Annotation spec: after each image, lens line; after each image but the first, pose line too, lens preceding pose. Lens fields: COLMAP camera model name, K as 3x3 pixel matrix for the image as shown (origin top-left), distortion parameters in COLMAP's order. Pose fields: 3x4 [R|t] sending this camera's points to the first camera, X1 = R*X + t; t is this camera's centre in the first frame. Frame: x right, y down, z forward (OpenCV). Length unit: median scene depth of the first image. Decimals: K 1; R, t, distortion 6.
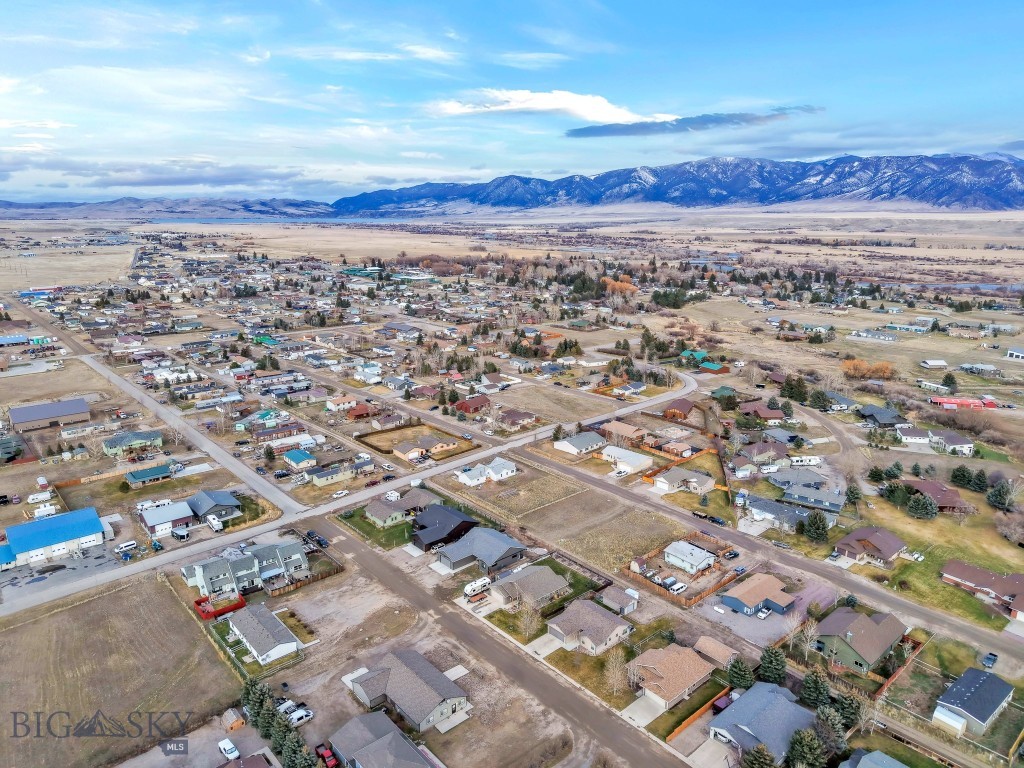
lens RADIAL K [[683.6, 0, 510.6], [0, 683.6, 384.1], [0, 0, 1]] dist [0.033815, -0.039635]
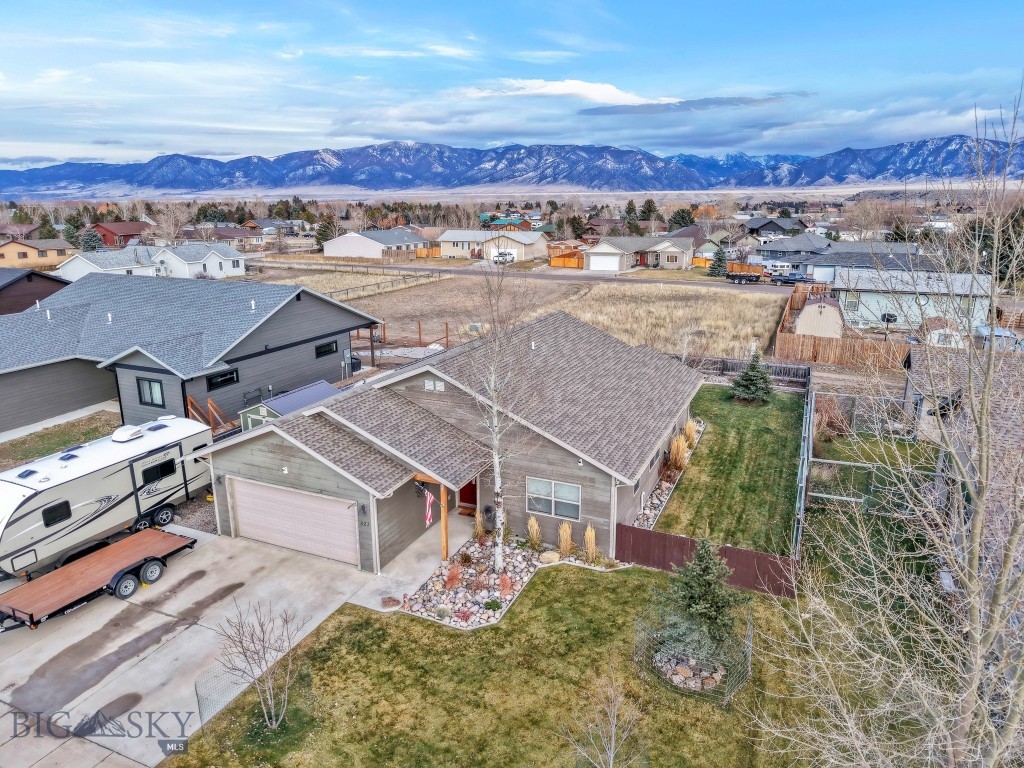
lens RADIAL K [[683.6, 0, 510.6], [0, 683.6, 384.1], [0, 0, 1]] dist [0.033815, -0.039635]
pose [[0.907109, -0.112915, 0.405467, -0.018876], [0.106150, 0.993577, 0.039214, 0.181275], [-0.407291, 0.007469, 0.913268, 0.556453]]
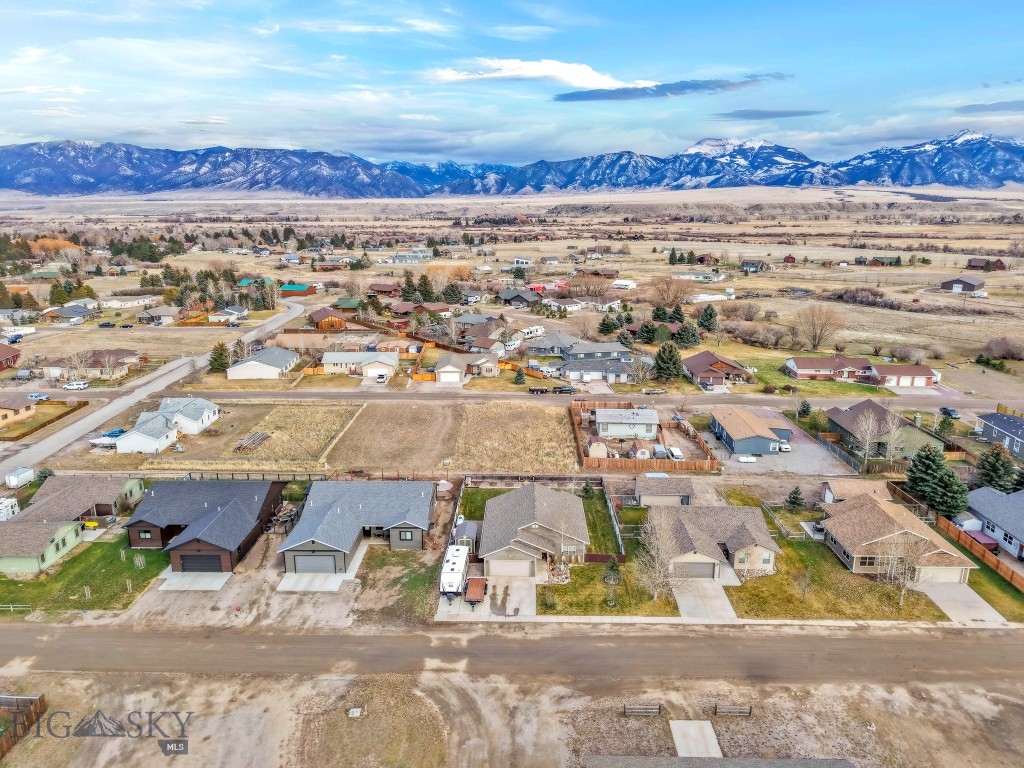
lens RADIAL K [[685.6, 0, 510.4], [0, 685.6, 382.1], [0, 0, 1]] dist [0.020237, -0.020231]
pose [[0.677942, -0.188425, 0.710556, -0.202969], [0.183162, 0.979404, 0.084964, 0.094633], [-0.711931, 0.072546, 0.698492, 0.425533]]
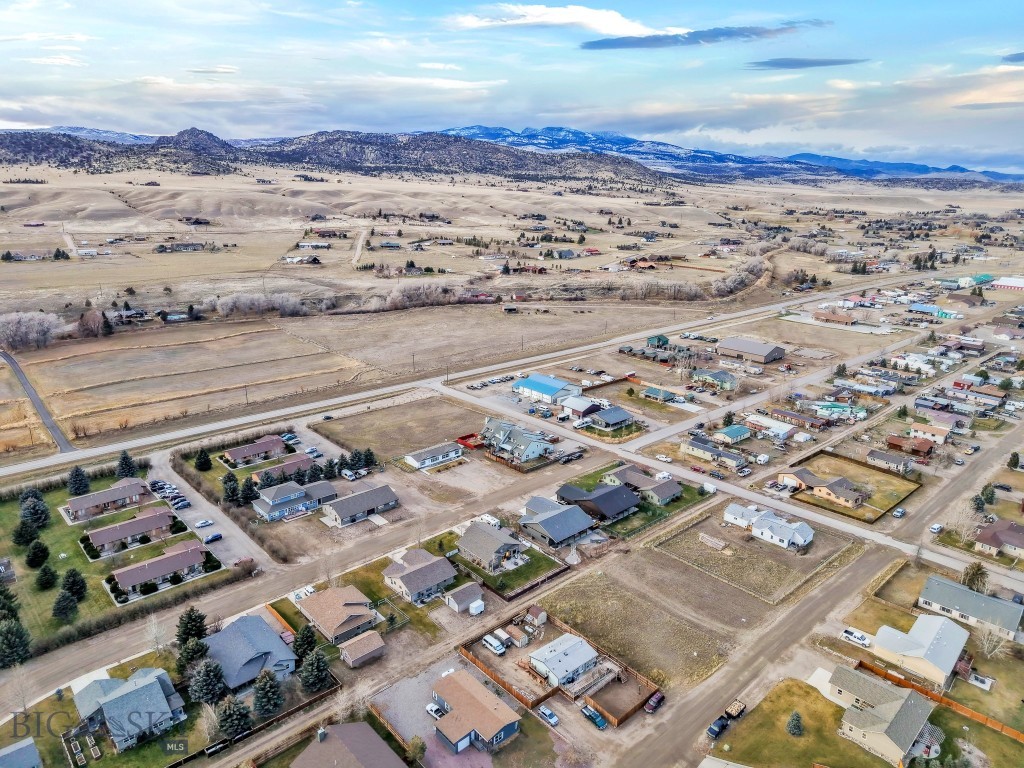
lens RADIAL K [[683.6, 0, 510.6], [0, 683.6, 384.1], [0, 0, 1]] dist [0.033815, -0.039635]
pose [[0.024615, 0.286353, -0.957808, 0.611794], [-0.265321, 0.925610, 0.269908, -0.140065], [0.963846, 0.247483, 0.098760, 0.563352]]
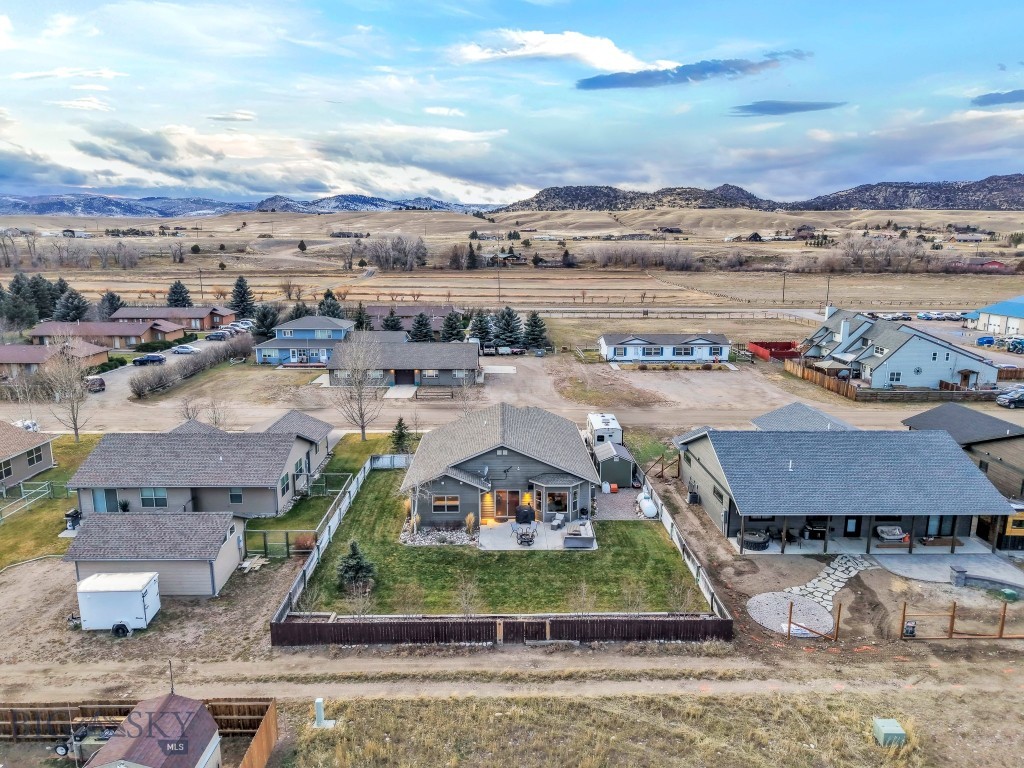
lens RADIAL K [[683.6, 0, 510.6], [0, 683.6, 384.1], [0, 0, 1]] dist [0.033815, -0.039635]
pose [[-0.646795, 0.147543, -0.748256, 0.152763], [-0.195197, 0.916405, 0.349428, 0.105289], [0.737262, 0.372066, -0.563926, 0.746000]]
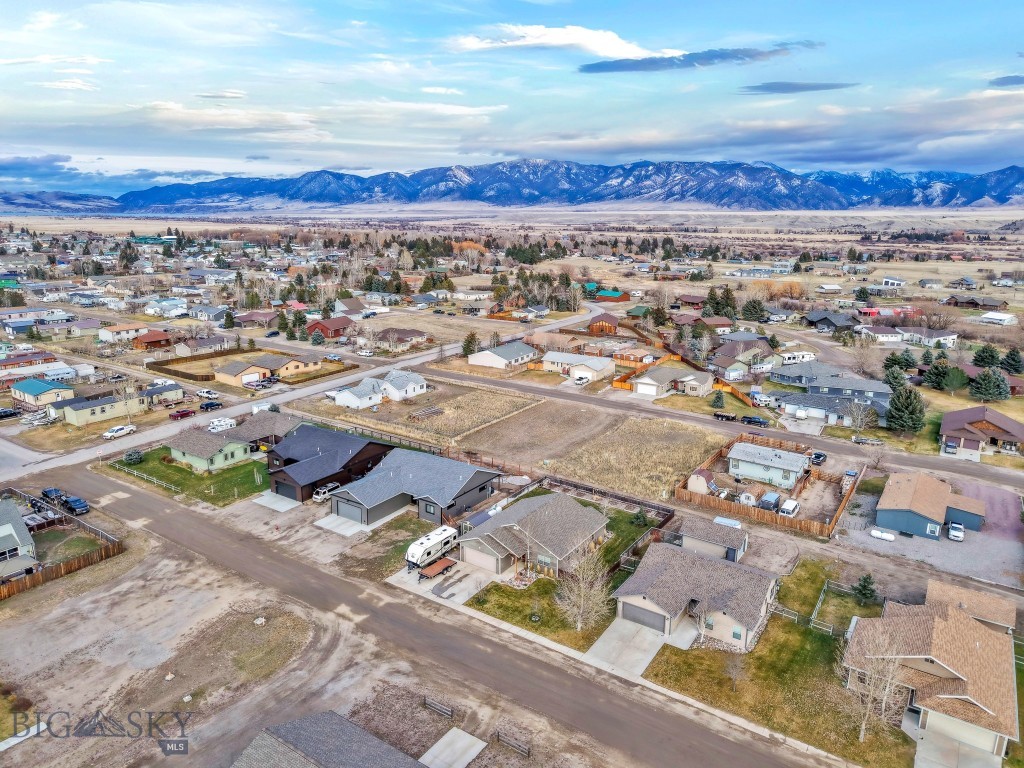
lens RADIAL K [[683.6, 0, 510.6], [0, 683.6, 384.1], [0, 0, 1]] dist [0.033815, -0.039635]
pose [[0.966779, -0.053184, 0.250020, -0.070419], [0.053302, 0.998559, 0.006306, 0.117566], [-0.249995, 0.007230, 0.968220, 0.336663]]
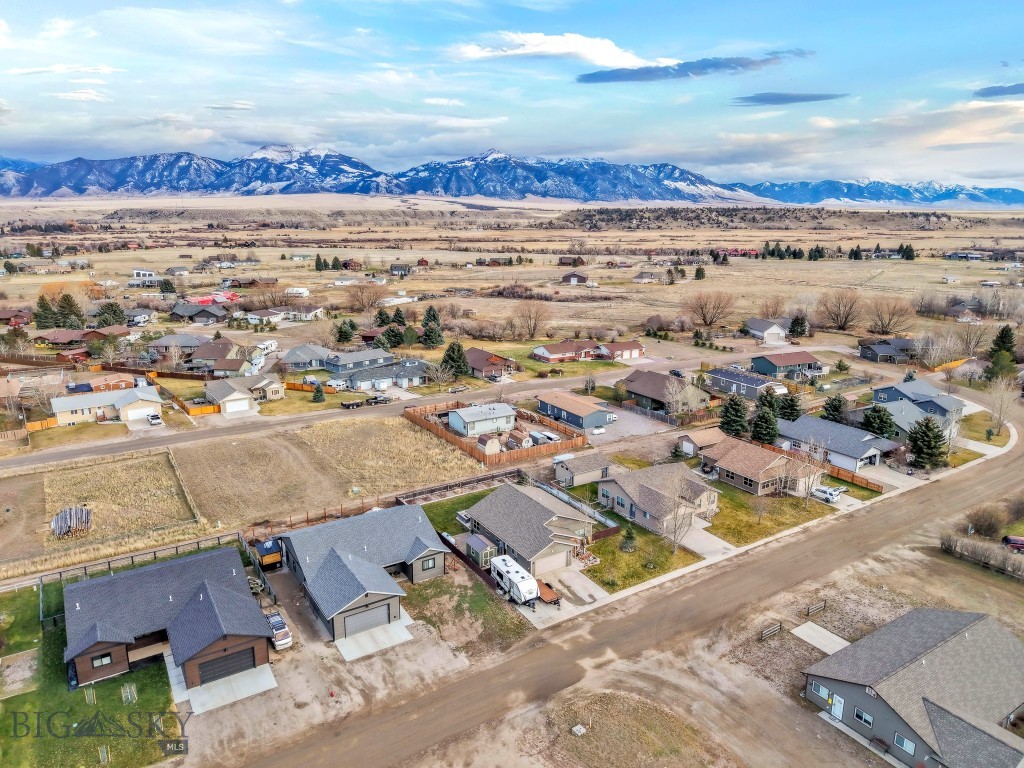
lens RADIAL K [[683.6, 0, 510.6], [0, 683.6, 384.1], [0, 0, 1]] dist [0.033815, -0.039635]
pose [[0.158289, -0.243831, 0.956813, -0.280352], [0.237341, 0.950014, 0.202835, 0.057762], [-0.958443, 0.194985, 0.208248, 0.573679]]
